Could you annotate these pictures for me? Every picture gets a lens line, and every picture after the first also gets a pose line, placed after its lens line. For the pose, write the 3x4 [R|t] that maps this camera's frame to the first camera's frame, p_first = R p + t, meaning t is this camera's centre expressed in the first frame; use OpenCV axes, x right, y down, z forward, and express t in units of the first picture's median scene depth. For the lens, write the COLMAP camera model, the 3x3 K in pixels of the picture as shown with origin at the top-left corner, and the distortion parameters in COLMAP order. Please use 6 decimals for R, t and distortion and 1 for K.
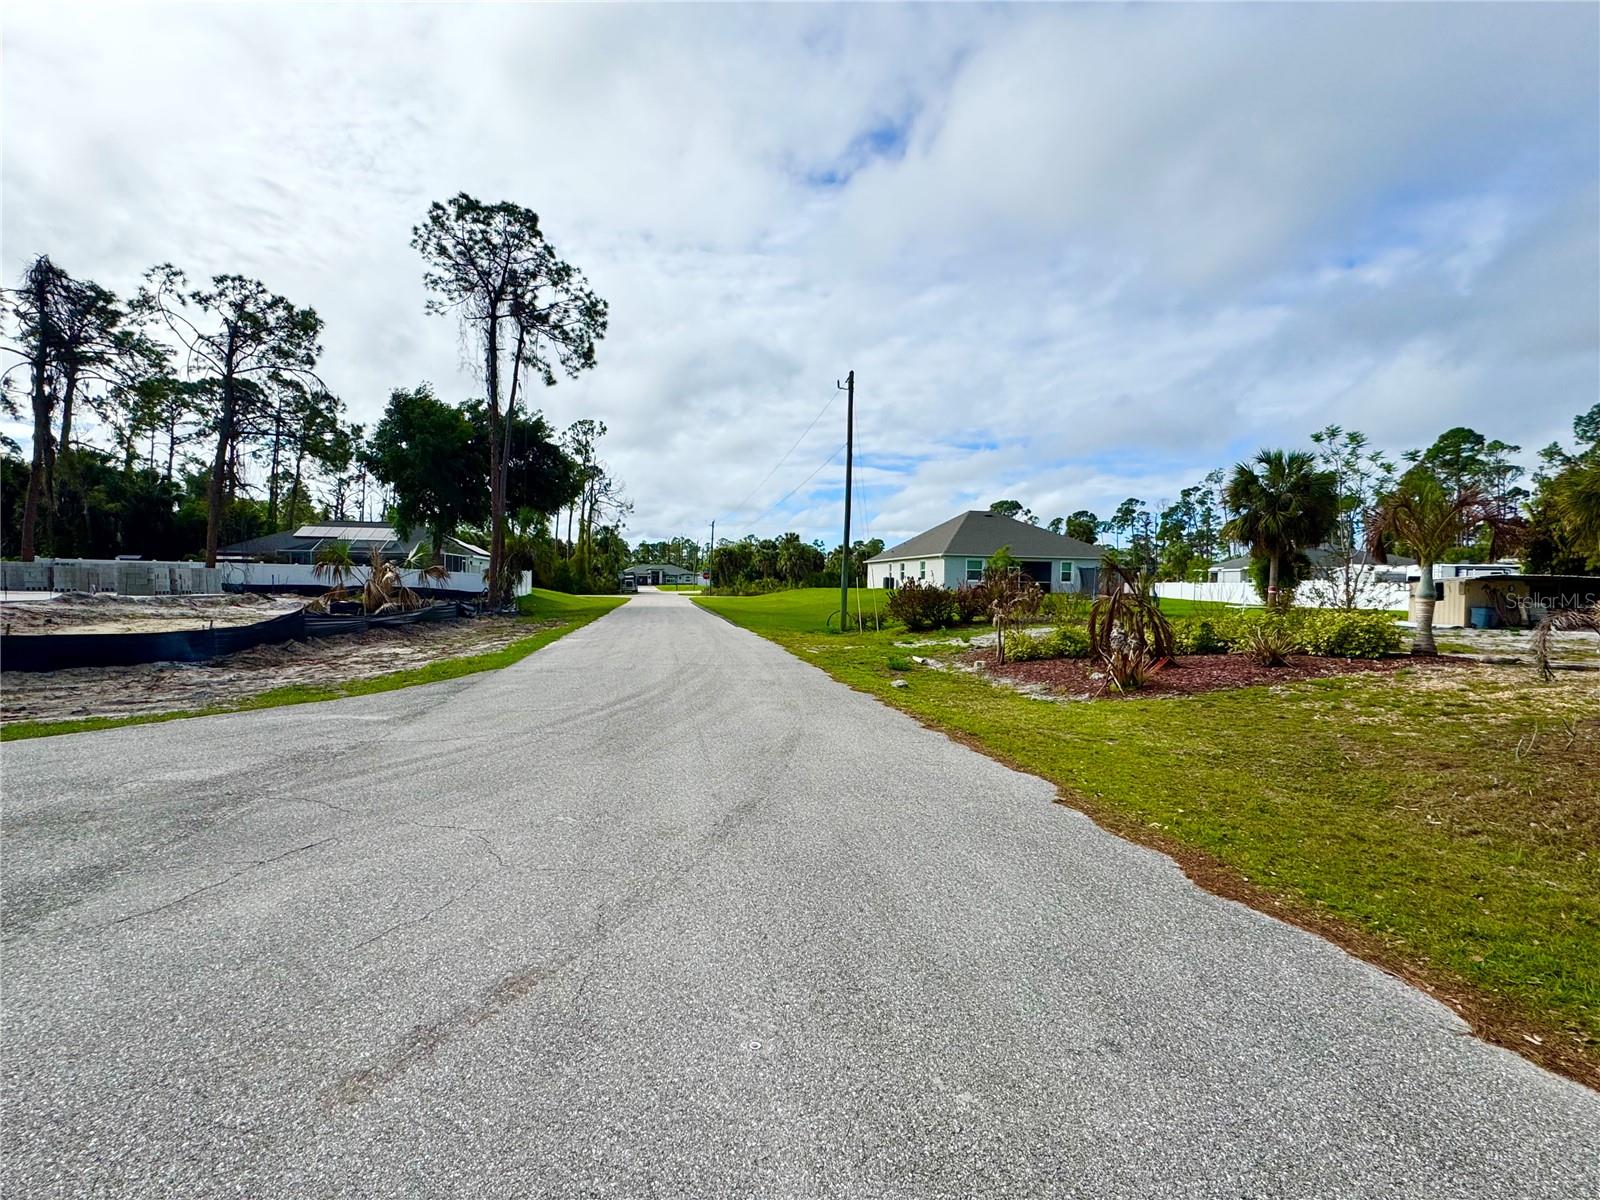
lens RADIAL K [[748.8, 0, 800.0], [0, 748.8, 600.0], [0, 0, 1]] dist [-0.001401, 0.000304]
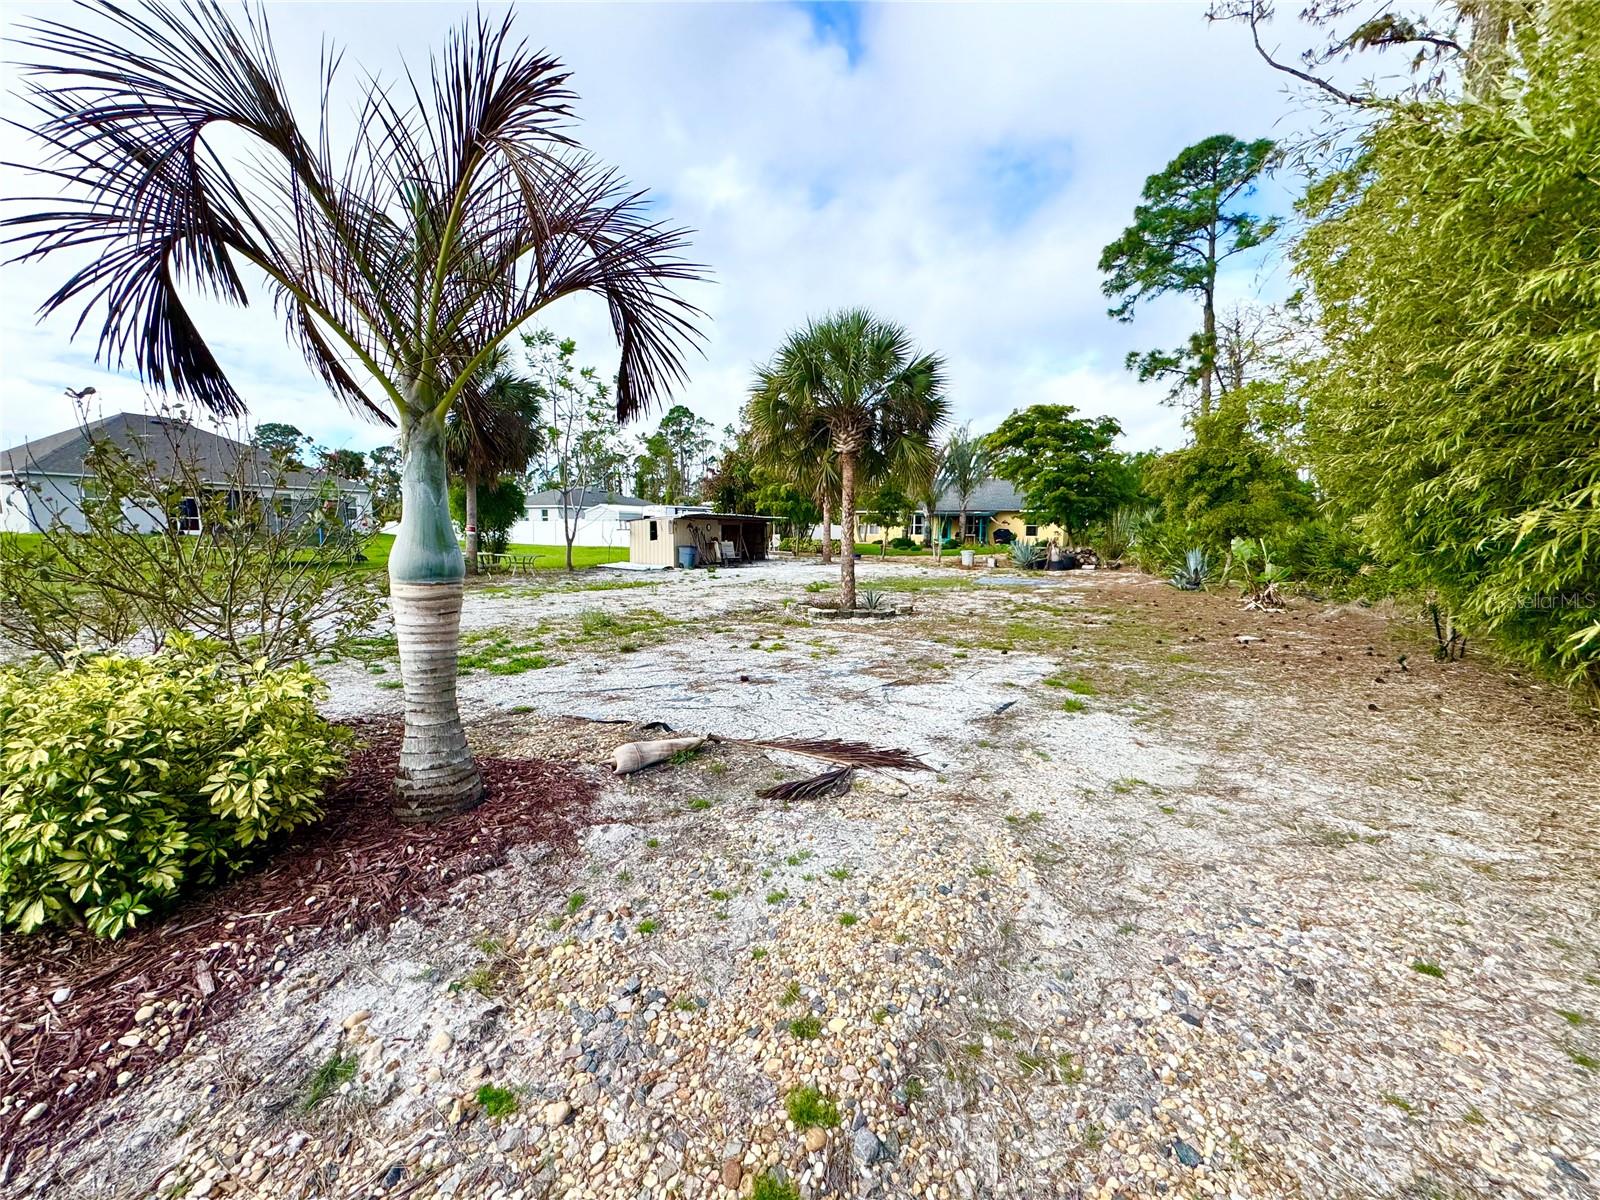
lens RADIAL K [[643.0, 0, 797.2], [0, 643.0, 595.7], [0, 0, 1]] dist [-0.000621, 0.000283]
pose [[0.629403, -0.085914, 0.772315, 0.305003], [0.013997, 0.994962, 0.099274, -0.006881], [-0.776953, -0.051673, 0.627435, 0.313329]]
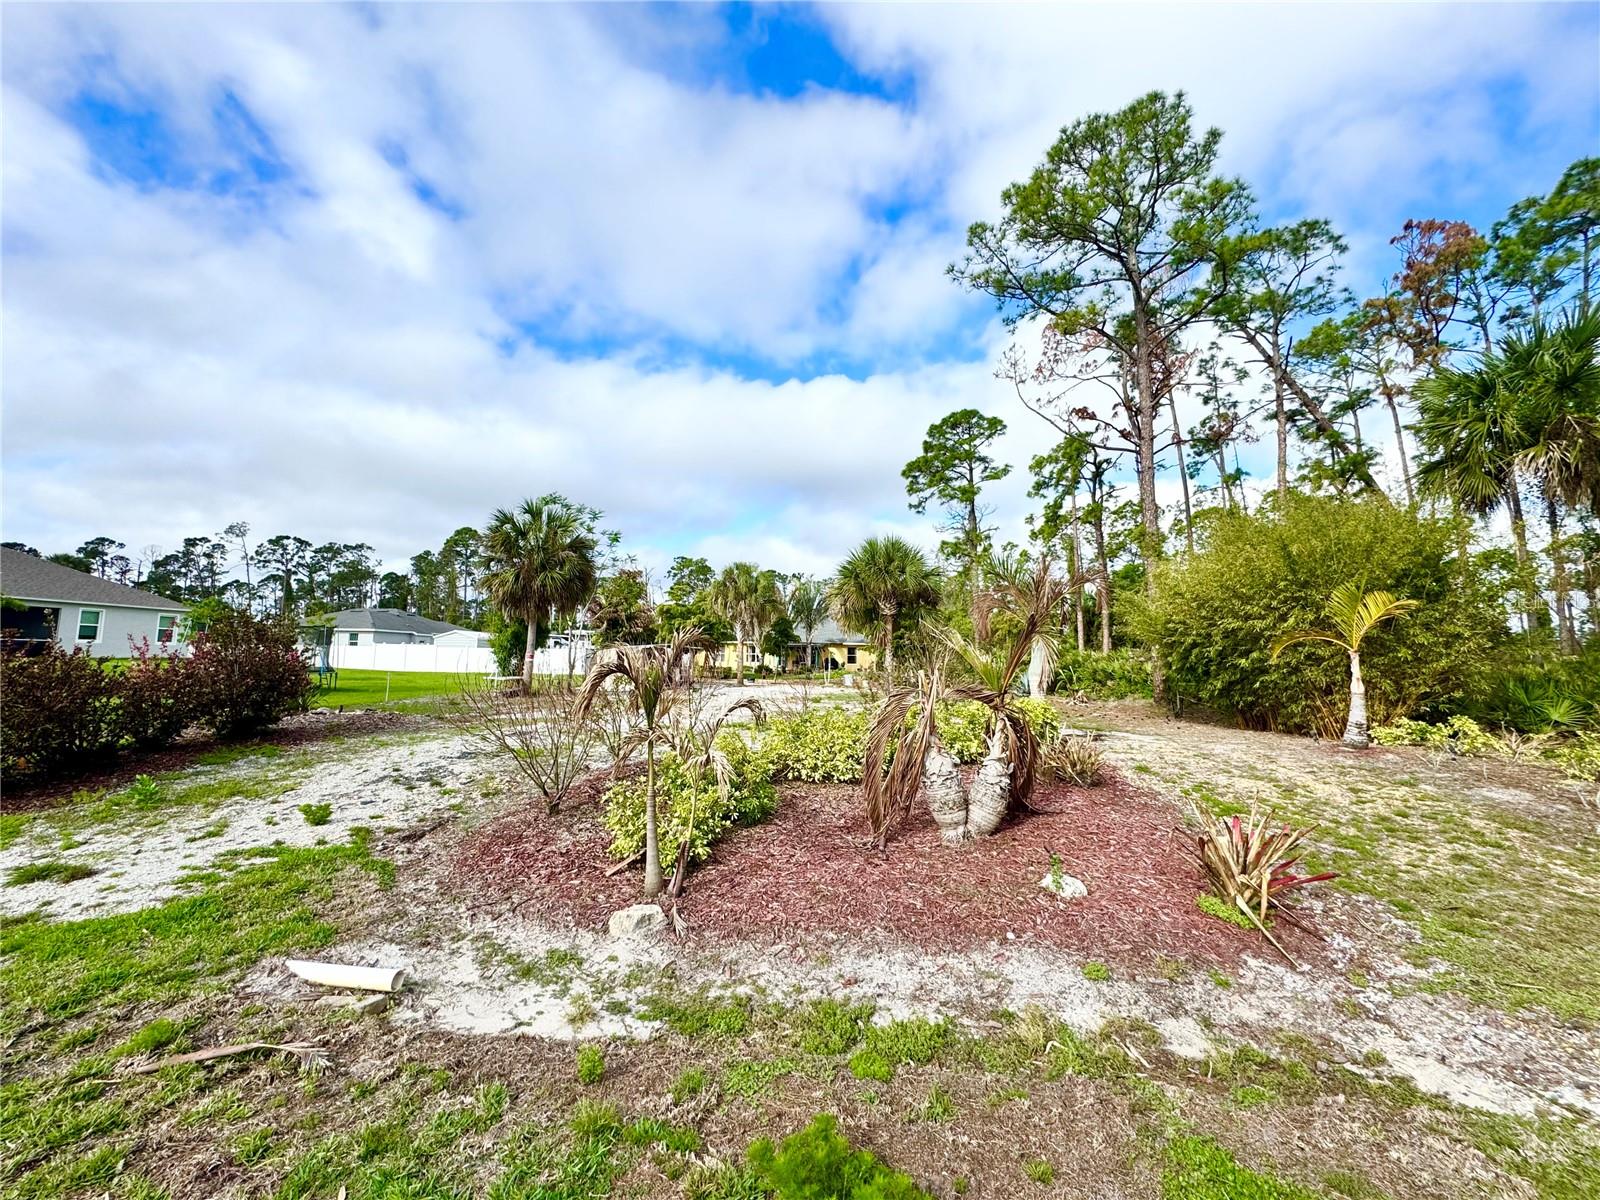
lens RADIAL K [[638.1, 0, 800.0], [0, 638.1, 600.0], [0, 0, 1]] dist [-0.002026, 0.000013]
pose [[0.285448, 0.081443, 0.954927, -0.003206], [0.006625, 0.996191, -0.086943, -0.012605], [-0.958371, 0.031144, 0.283821, 0.433235]]
